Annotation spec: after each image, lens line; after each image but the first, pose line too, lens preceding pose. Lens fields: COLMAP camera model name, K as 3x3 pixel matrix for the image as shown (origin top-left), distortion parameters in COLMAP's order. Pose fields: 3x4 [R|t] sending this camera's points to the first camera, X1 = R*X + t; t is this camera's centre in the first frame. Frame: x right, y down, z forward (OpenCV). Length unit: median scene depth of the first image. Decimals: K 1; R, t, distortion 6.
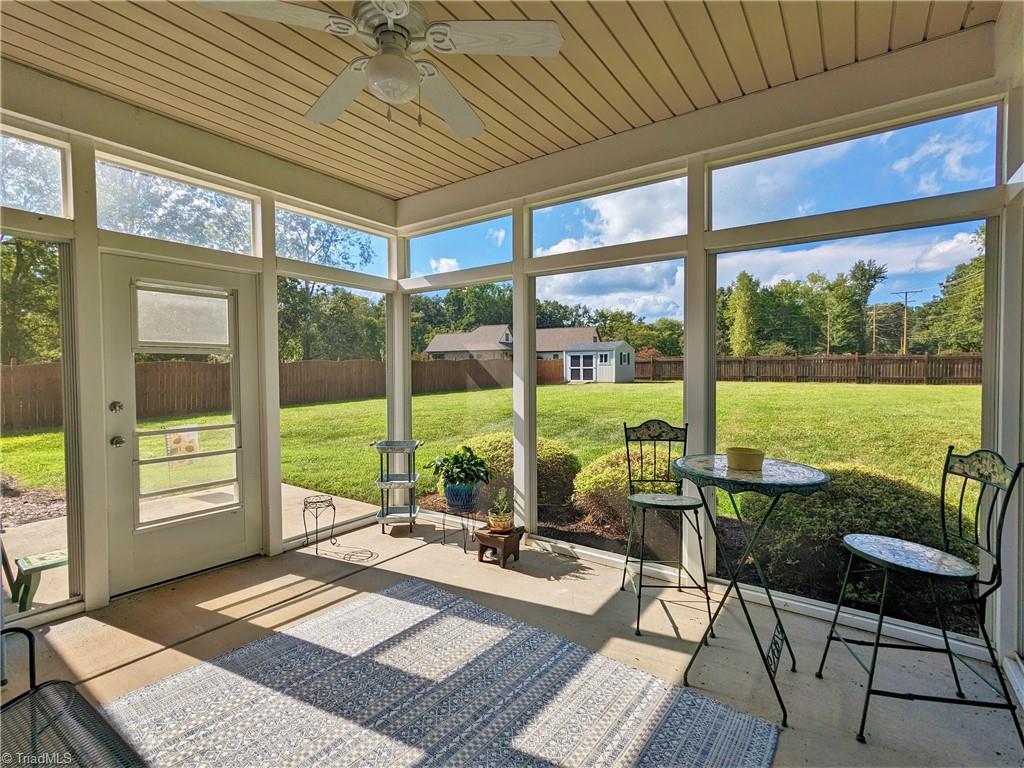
lens RADIAL K [[486.1, 0, 514.1], [0, 486.1, 382.5], [0, 0, 1]] dist [0.000531, 0.000100]
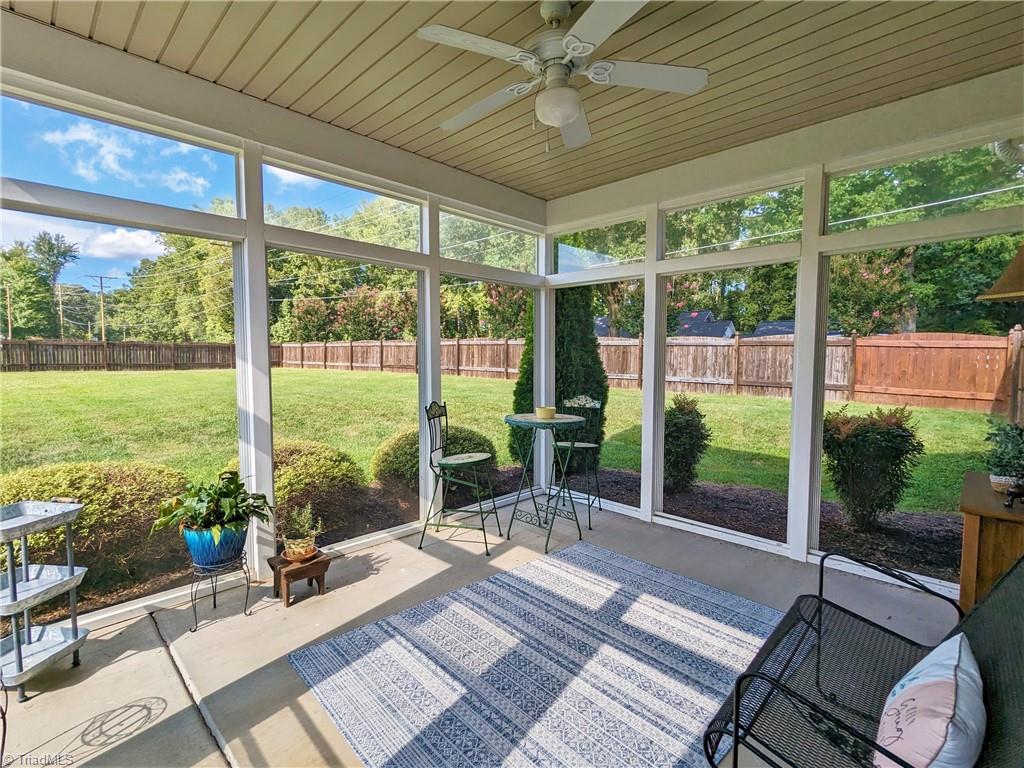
lens RADIAL K [[486.1, 0, 506.0], [0, 486.1, 384.3], [0, 0, 1]] dist [0.000531, 0.000100]
pose [[0.169107, -0.054533, 0.984088, -0.109808], [0.022029, 0.998428, 0.051542, -0.003646], [-0.985352, 0.012963, 0.170042, 0.073219]]
